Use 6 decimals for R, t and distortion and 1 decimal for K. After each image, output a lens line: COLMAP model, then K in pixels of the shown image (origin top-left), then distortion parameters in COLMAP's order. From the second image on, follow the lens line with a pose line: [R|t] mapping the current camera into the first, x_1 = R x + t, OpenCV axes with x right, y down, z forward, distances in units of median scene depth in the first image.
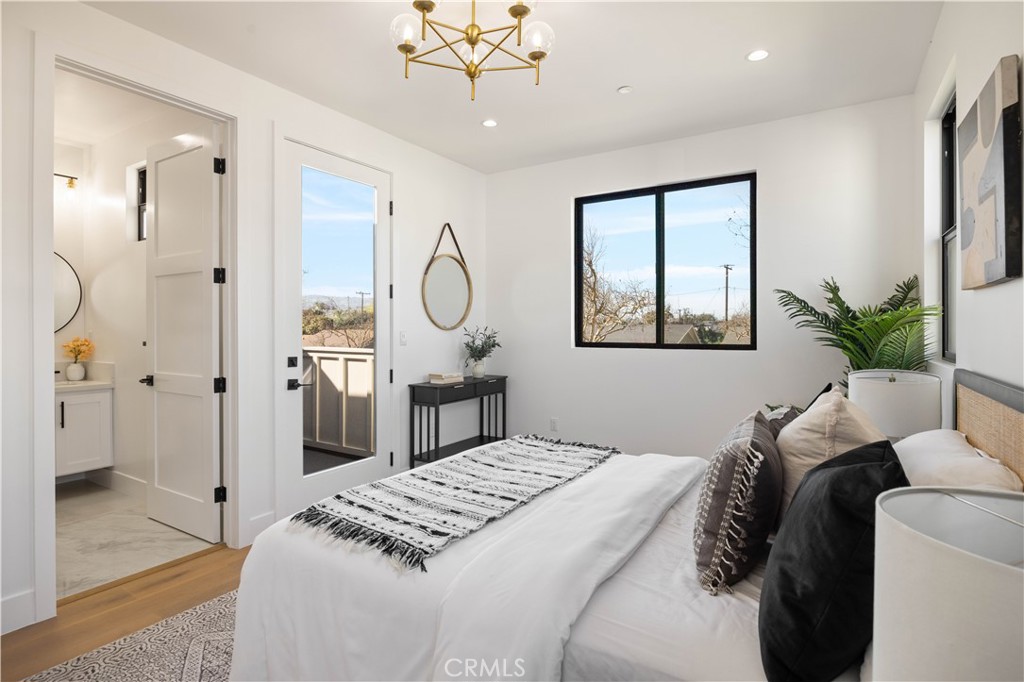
lens RADIAL K [[524.7, 0, 510.5], [0, 524.7, 330.4], [0, 0, 1]] dist [-0.001024, -0.000212]
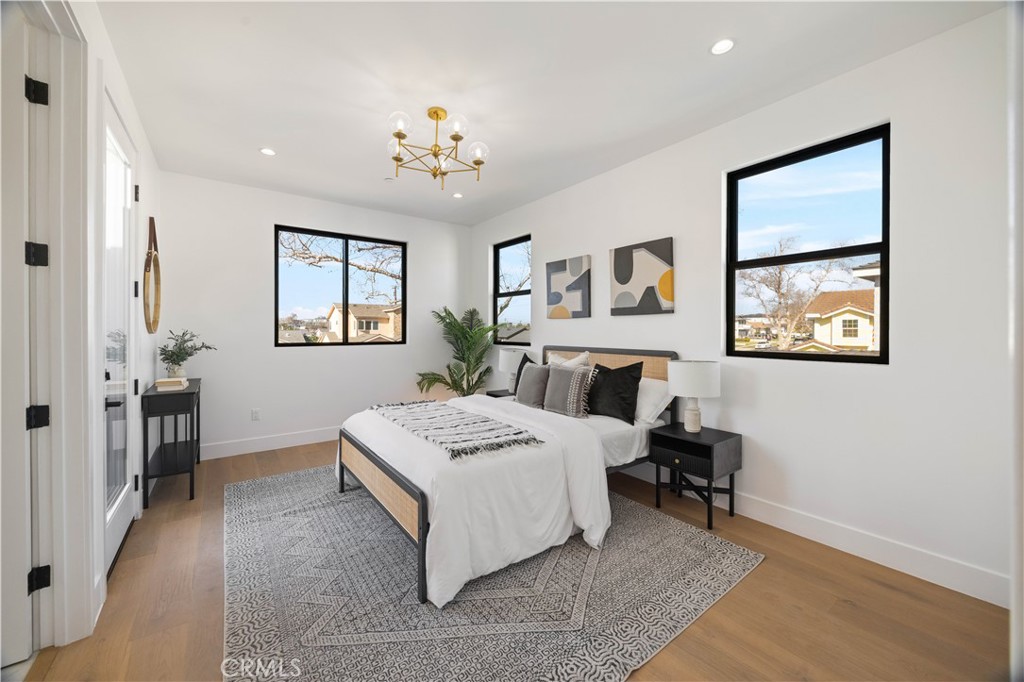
lens RADIAL K [[391.1, 0, 512.0], [0, 391.1, 341.0], [0, 0, 1]] dist [-0.000133, -0.000004]
pose [[0.361645, -0.022270, 0.932050, -0.611582], [0.000919, 0.999723, 0.023530, -0.003643], [-0.932315, -0.007653, 0.361565, 0.185611]]
